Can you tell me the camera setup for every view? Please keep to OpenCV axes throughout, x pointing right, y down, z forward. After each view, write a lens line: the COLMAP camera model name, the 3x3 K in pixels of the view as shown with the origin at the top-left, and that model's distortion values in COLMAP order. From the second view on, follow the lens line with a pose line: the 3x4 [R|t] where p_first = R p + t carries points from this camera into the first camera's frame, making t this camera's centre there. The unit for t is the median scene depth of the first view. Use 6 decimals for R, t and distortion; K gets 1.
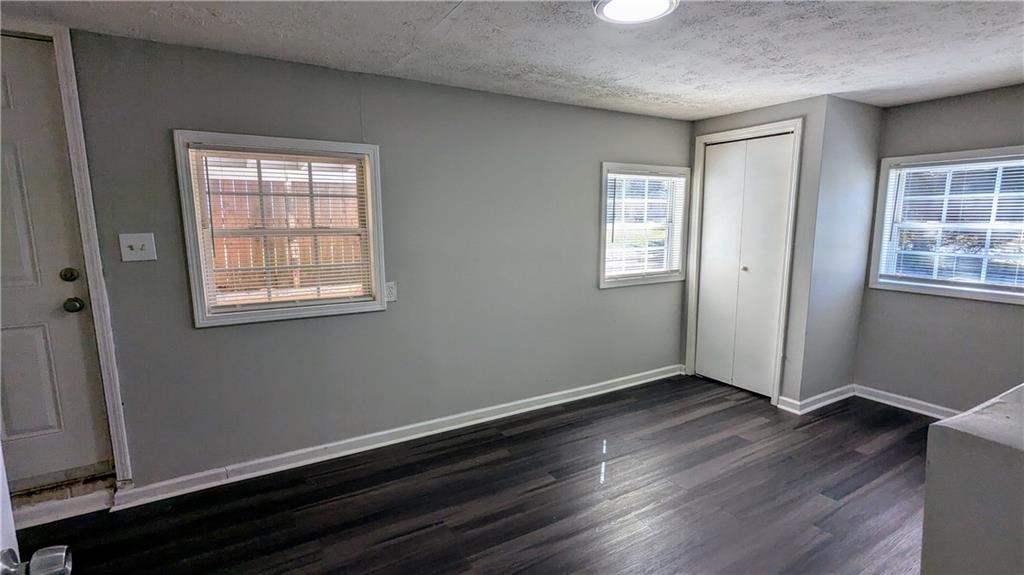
lens RADIAL K [[483.2, 0, 516.8], [0, 483.2, 290.4], [0, 0, 1]] dist [-0.000099, -0.000557]
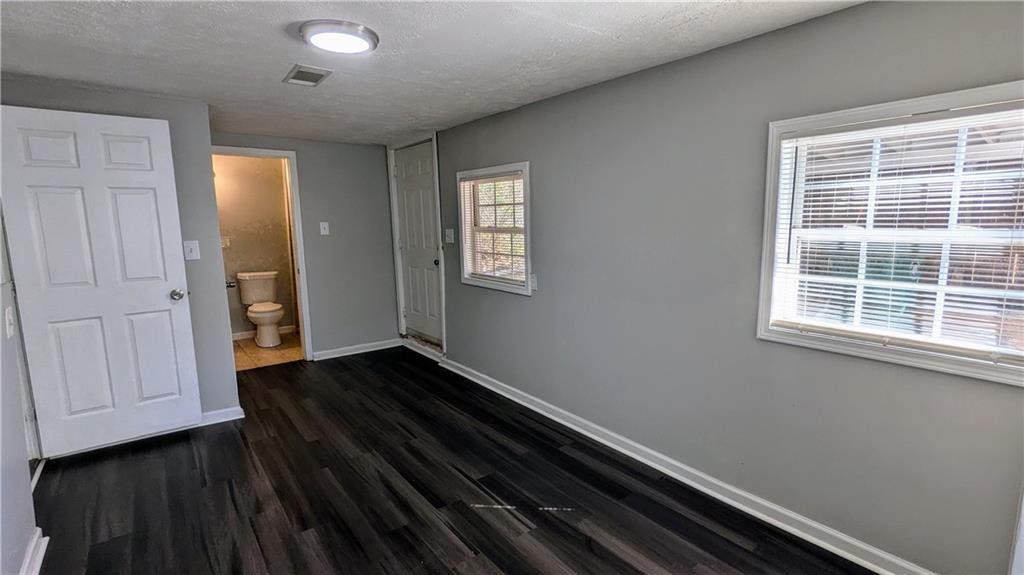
lens RADIAL K [[483.2, 0, 516.8], [0, 483.2, 290.4], [0, 0, 1]] dist [-0.000099, -0.000557]
pose [[0.119975, 0.146230, -0.981948, 1.033460], [-0.135196, 0.982285, 0.129762, -0.142546], [0.983528, 0.117188, 0.137619, 0.898458]]
